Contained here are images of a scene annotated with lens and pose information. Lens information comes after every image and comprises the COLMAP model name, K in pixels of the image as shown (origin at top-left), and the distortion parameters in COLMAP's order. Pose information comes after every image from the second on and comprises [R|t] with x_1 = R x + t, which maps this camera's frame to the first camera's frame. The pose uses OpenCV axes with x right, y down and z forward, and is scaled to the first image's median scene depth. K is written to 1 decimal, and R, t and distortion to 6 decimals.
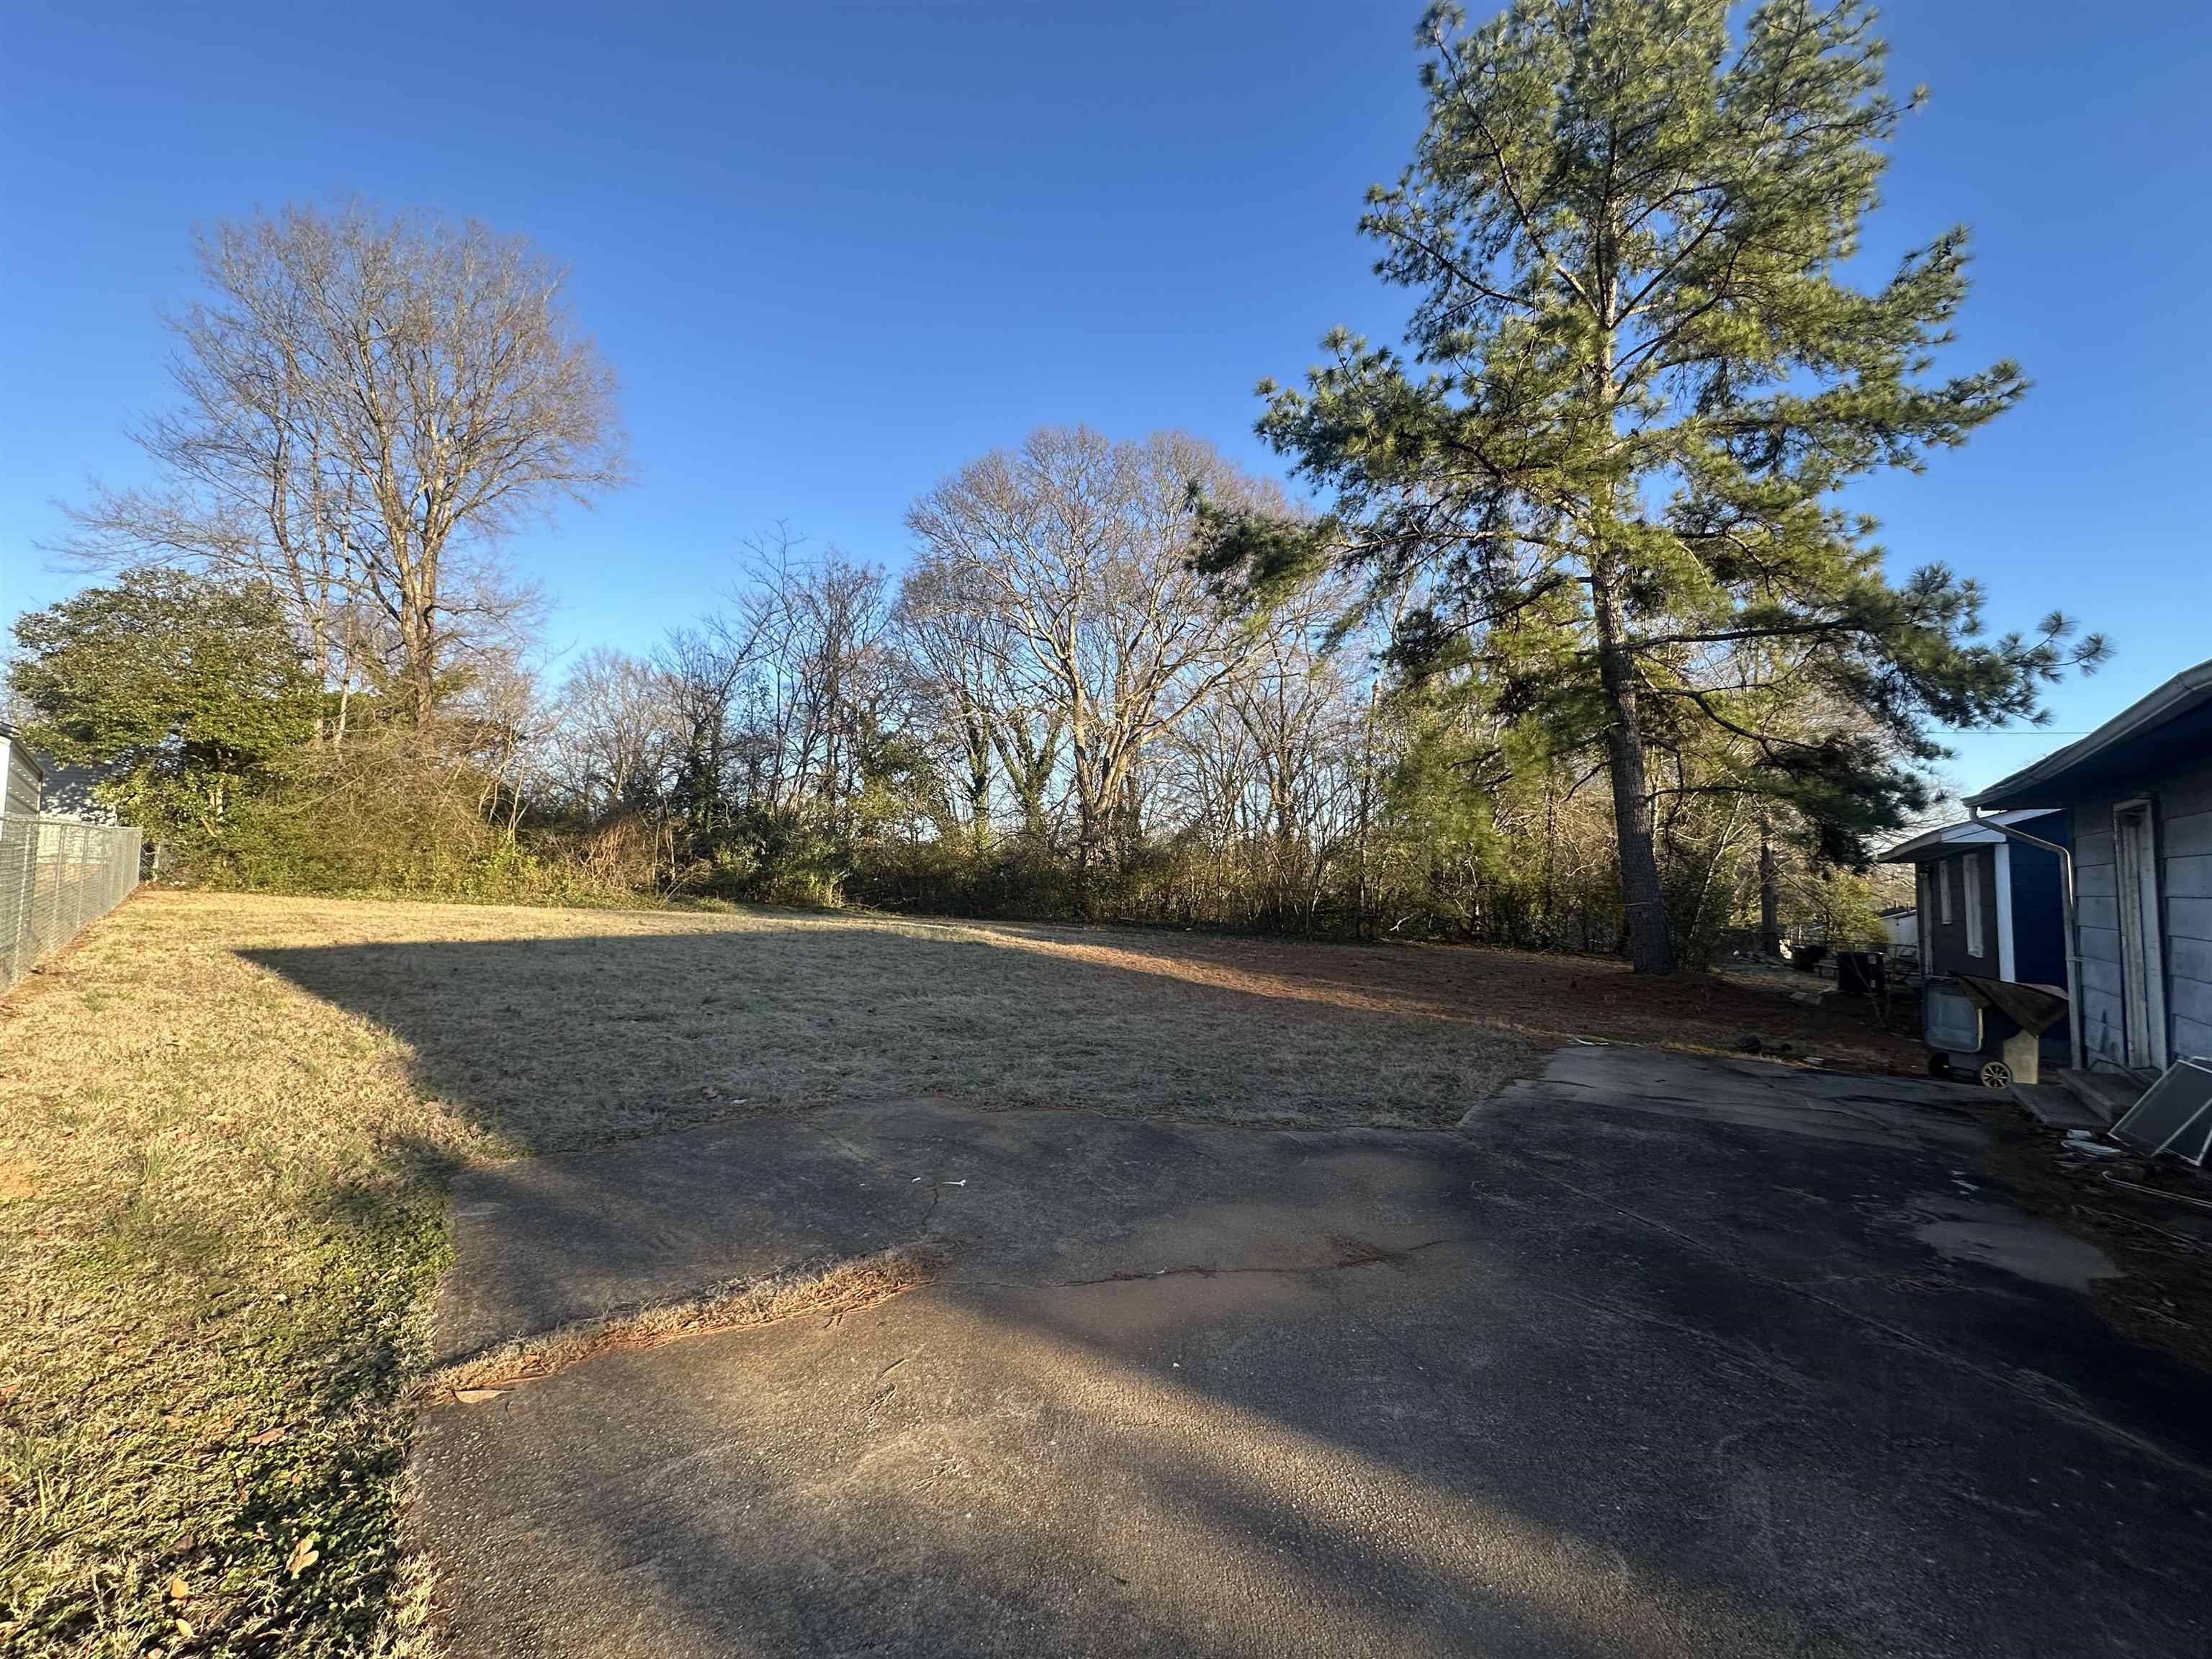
lens RADIAL K [[880.9, 0, 1100.3], [0, 880.9, 827.2], [0, 0, 1]] dist [-0.003680, 0.000484]
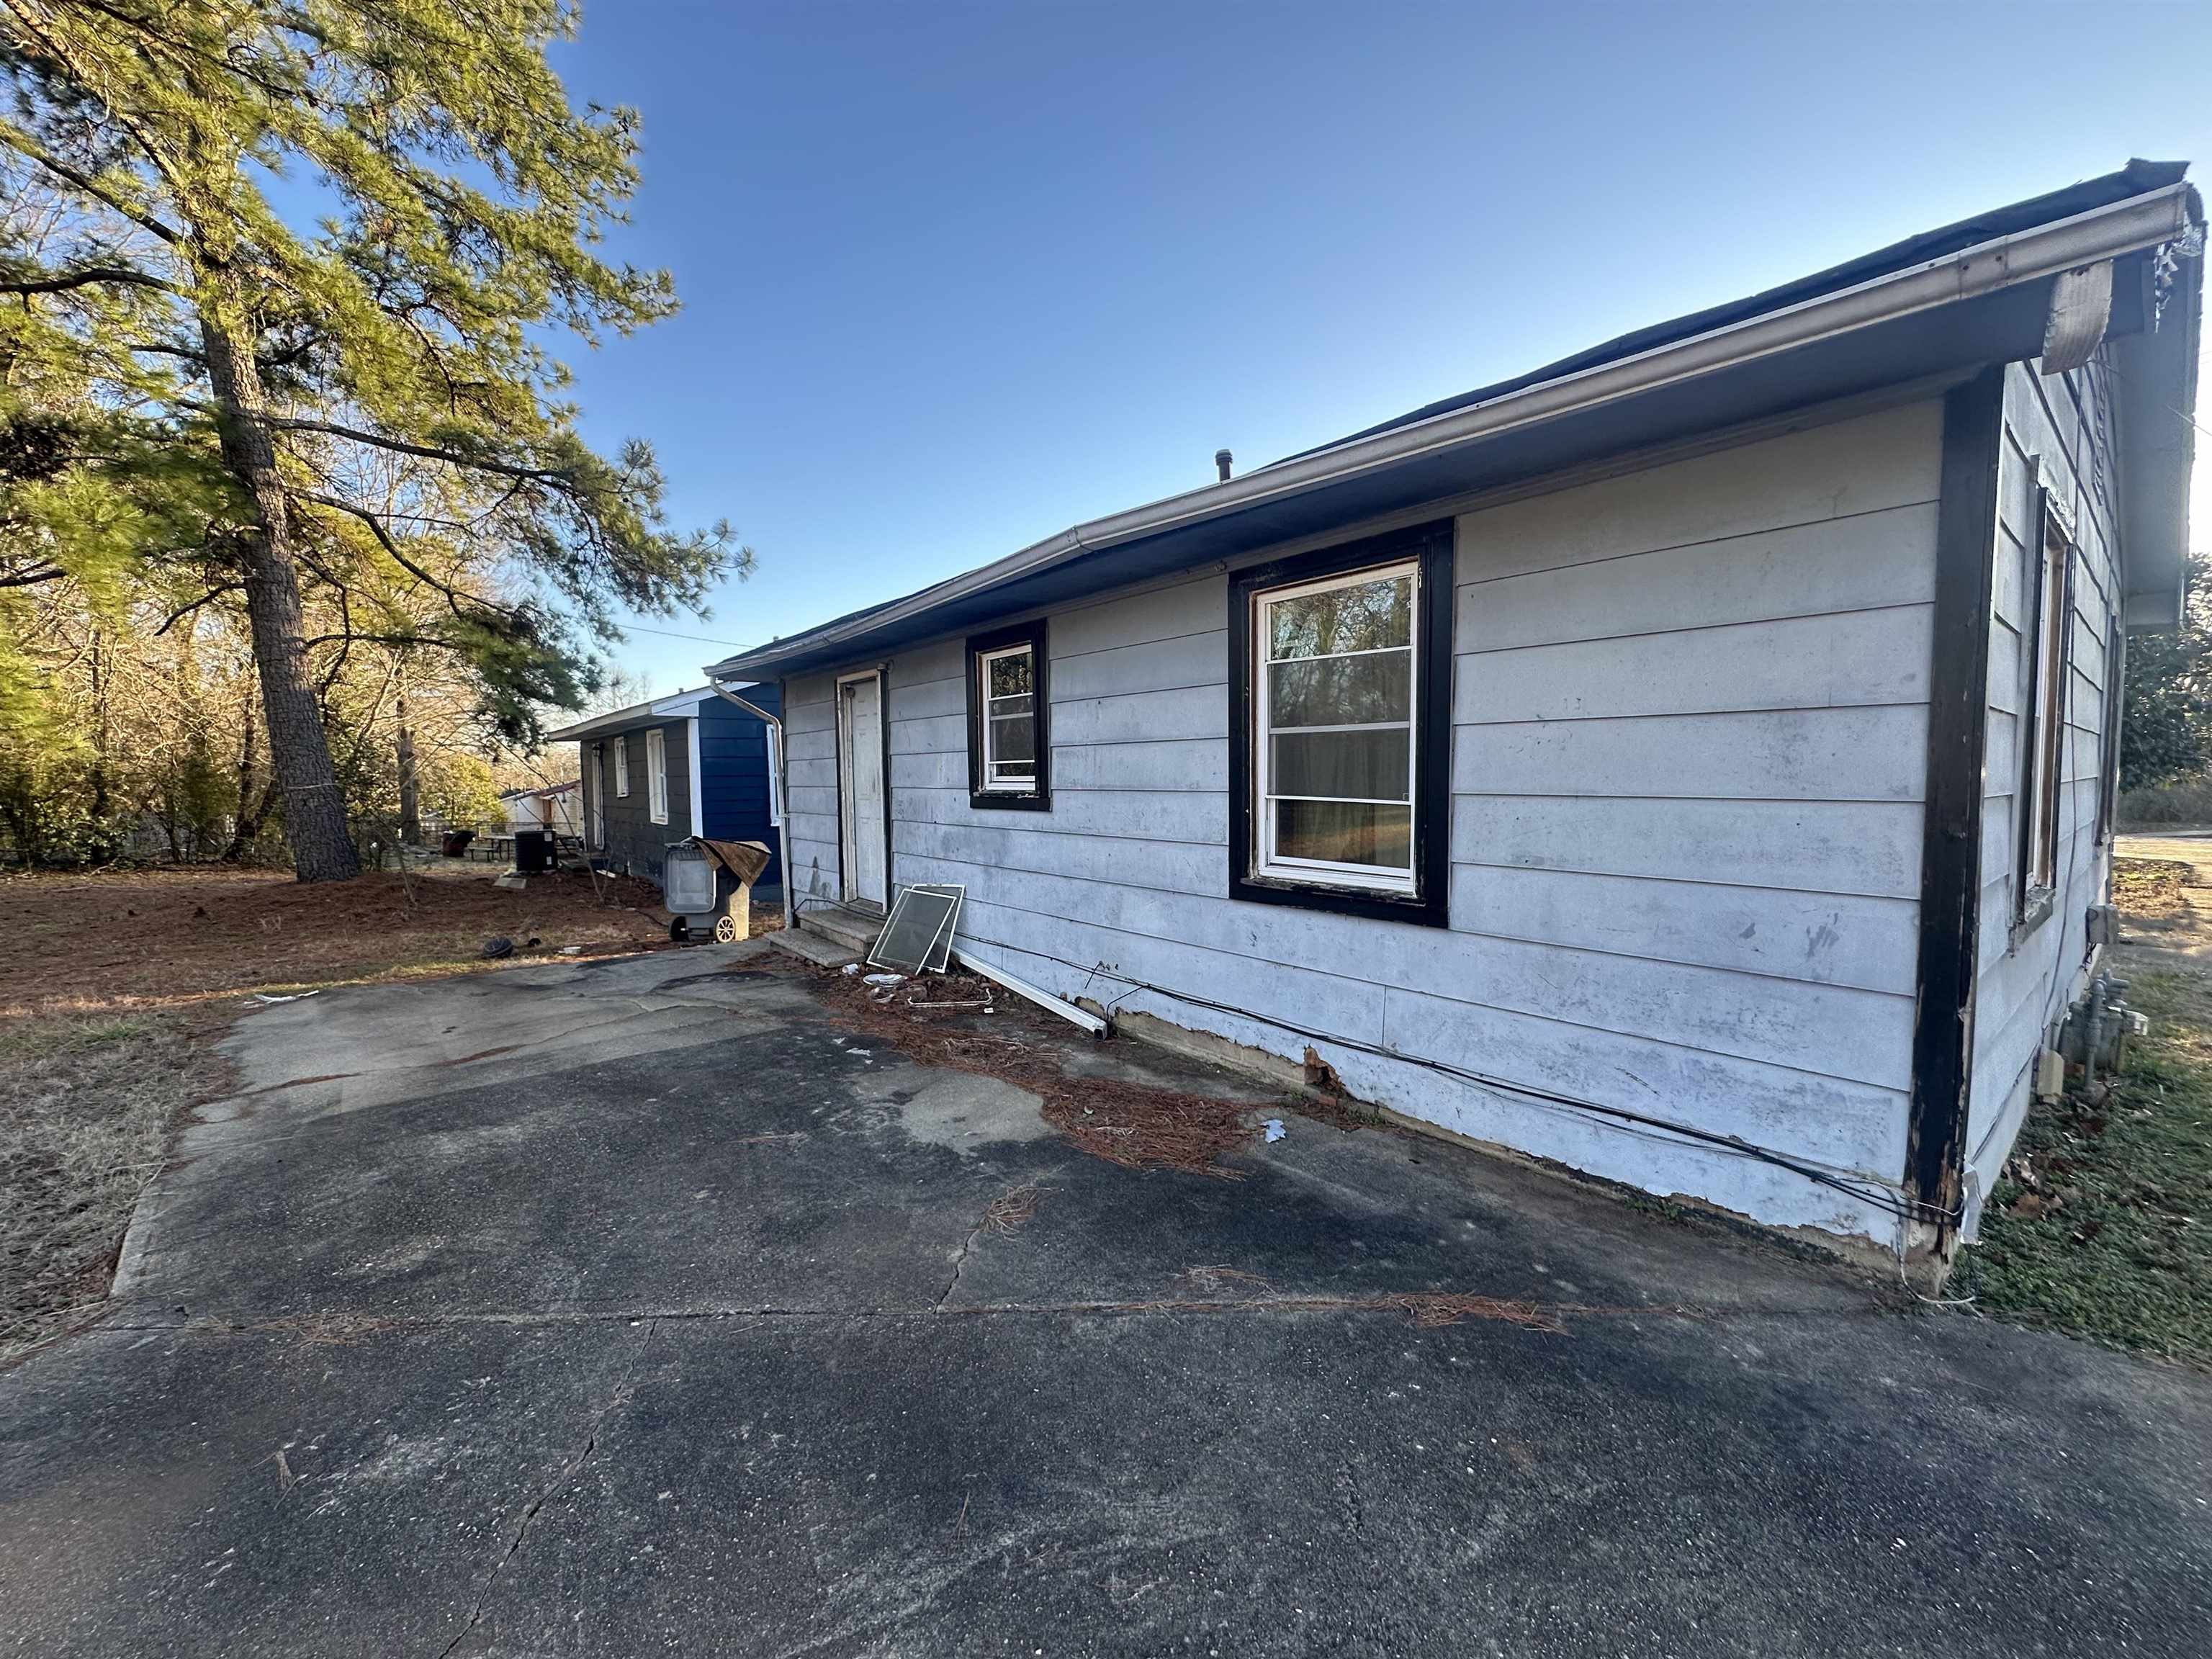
lens RADIAL K [[880.9, 0, 1113.2], [0, 880.9, 828.1], [0, 0, 1]] dist [-0.003680, 0.000484]
pose [[0.219990, -0.079213, 0.972281, 0.047031], [-0.045252, 0.994796, 0.091286, 0.022725], [-0.974452, -0.064080, 0.215260, 0.182897]]
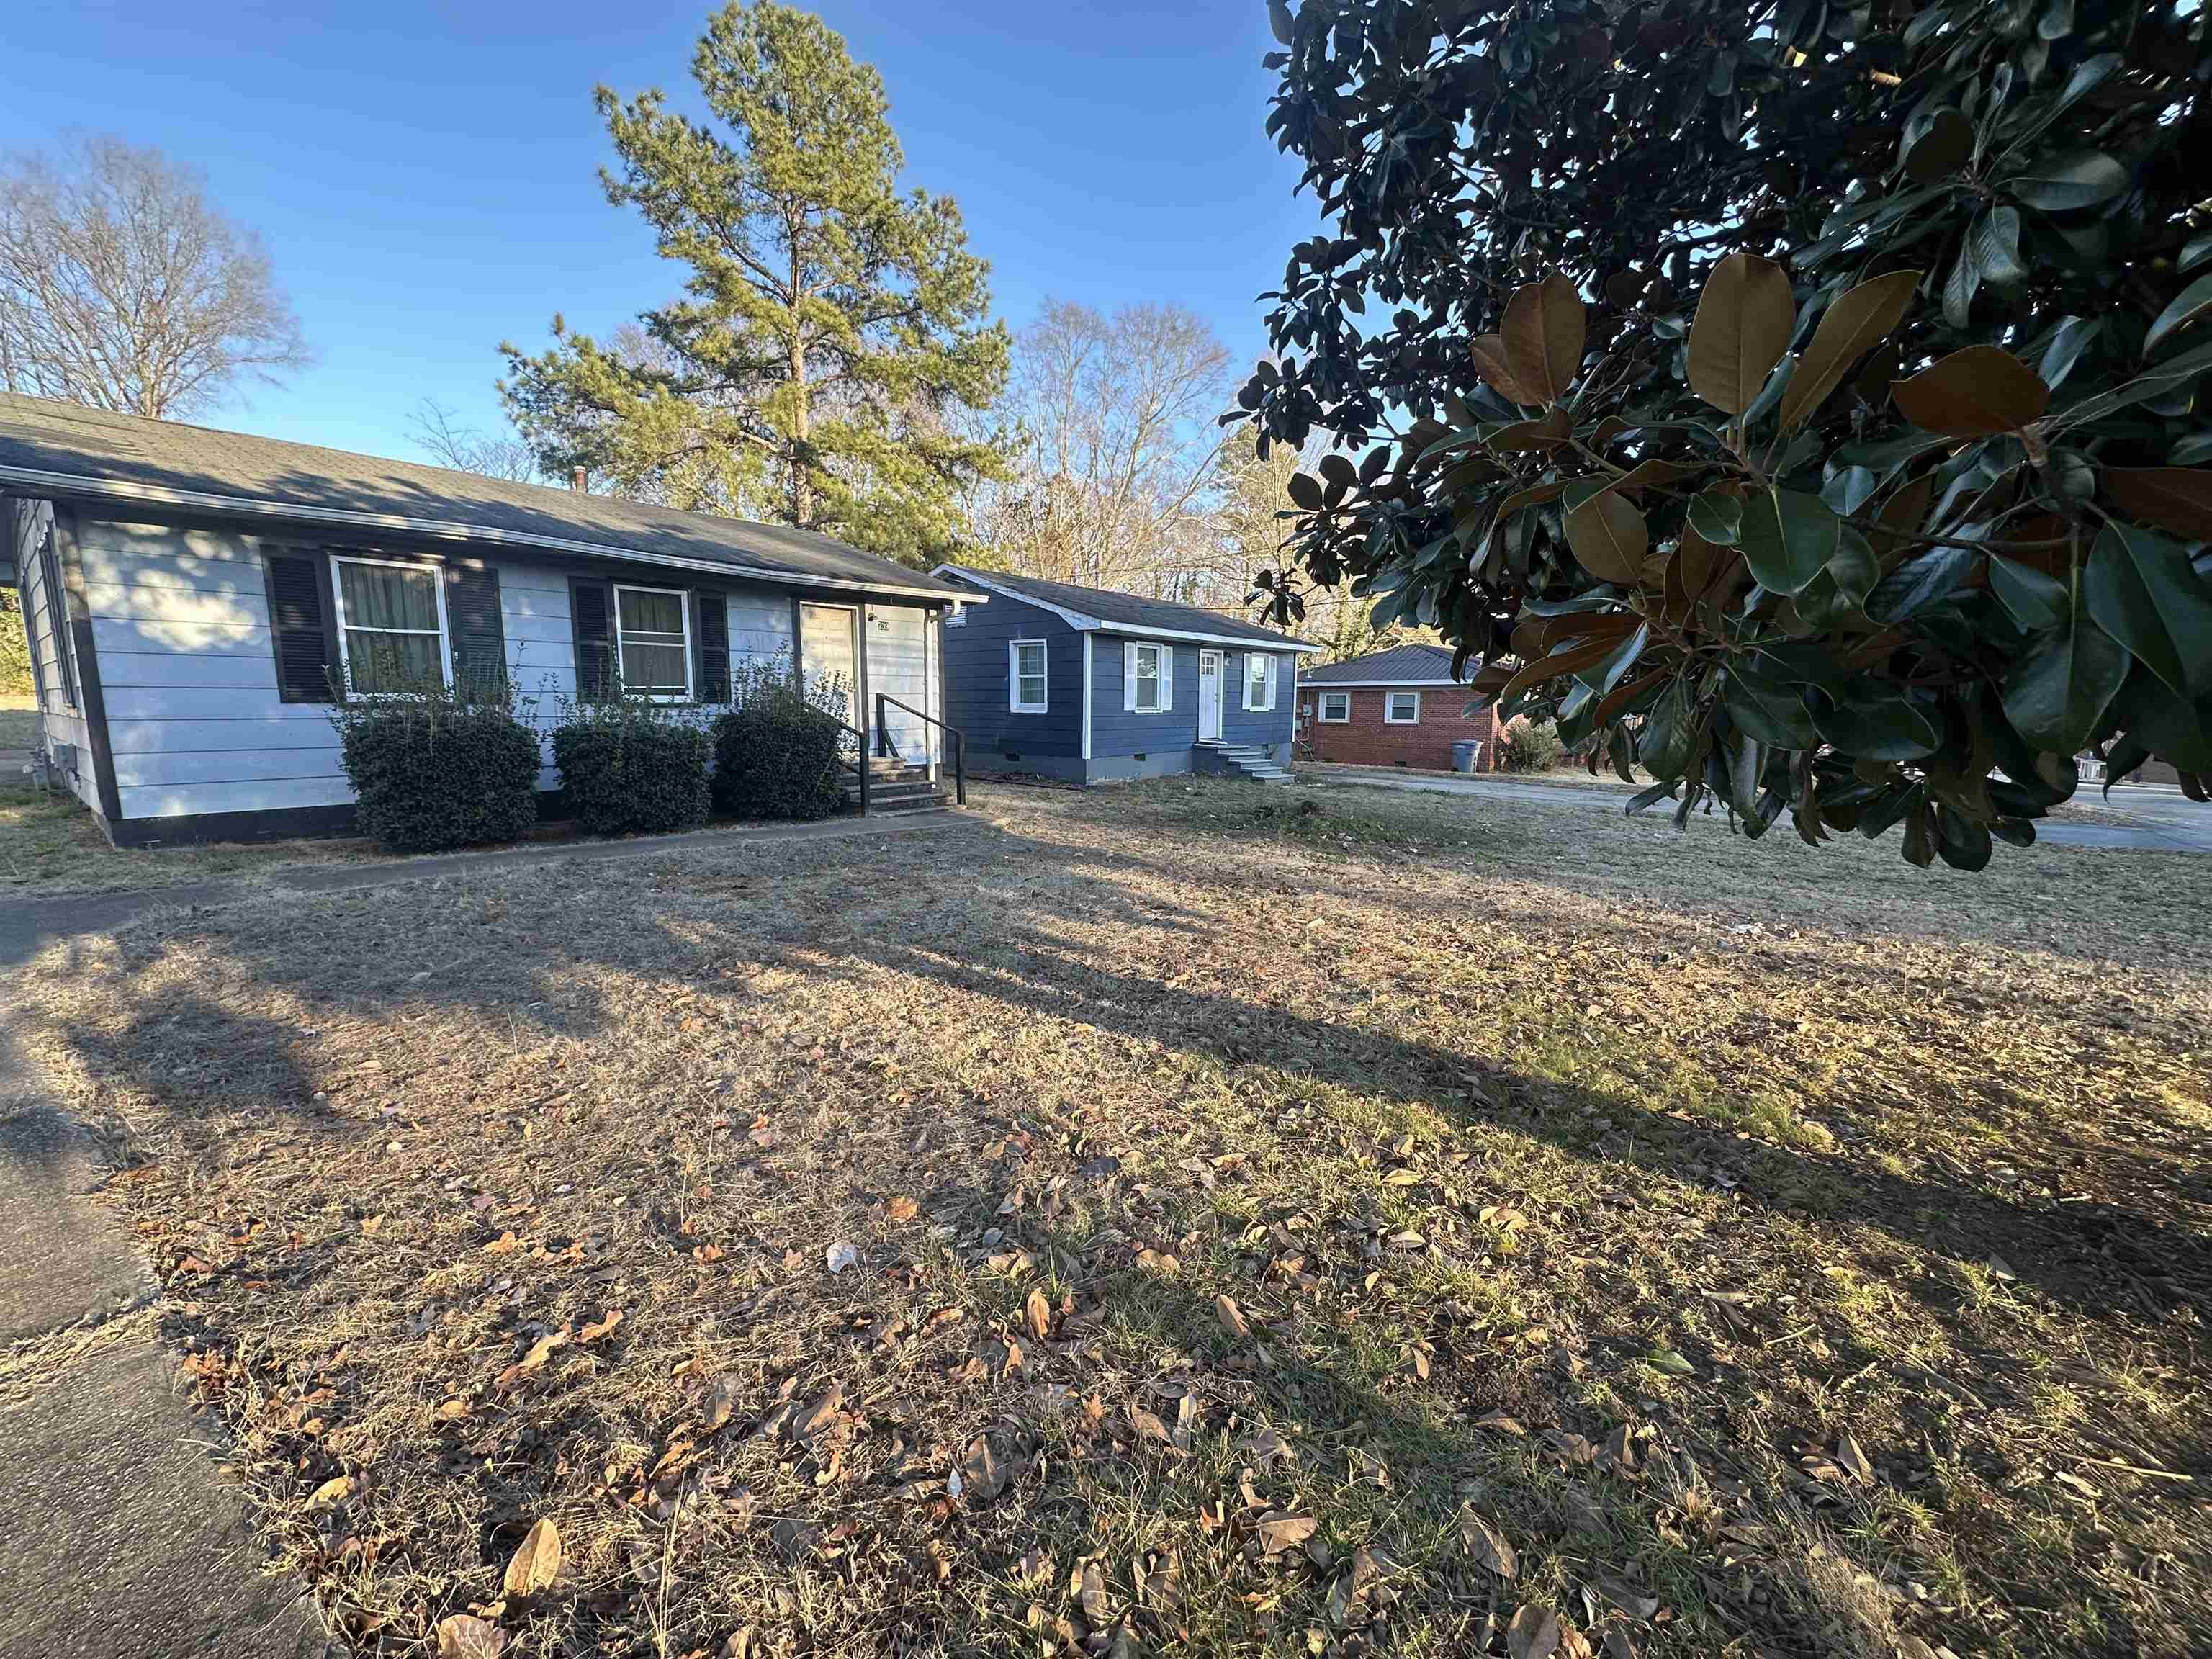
lens RADIAL K [[880.9, 0, 1105.3], [0, 880.9, 827.7], [0, 0, 1]] dist [-0.003680, 0.000484]
pose [[0.999926, -0.011826, 0.002926, 1.154891], [0.010986, 0.979128, 0.202949, 0.017604], [-0.005265, -0.202902, 0.979185, -0.704313]]
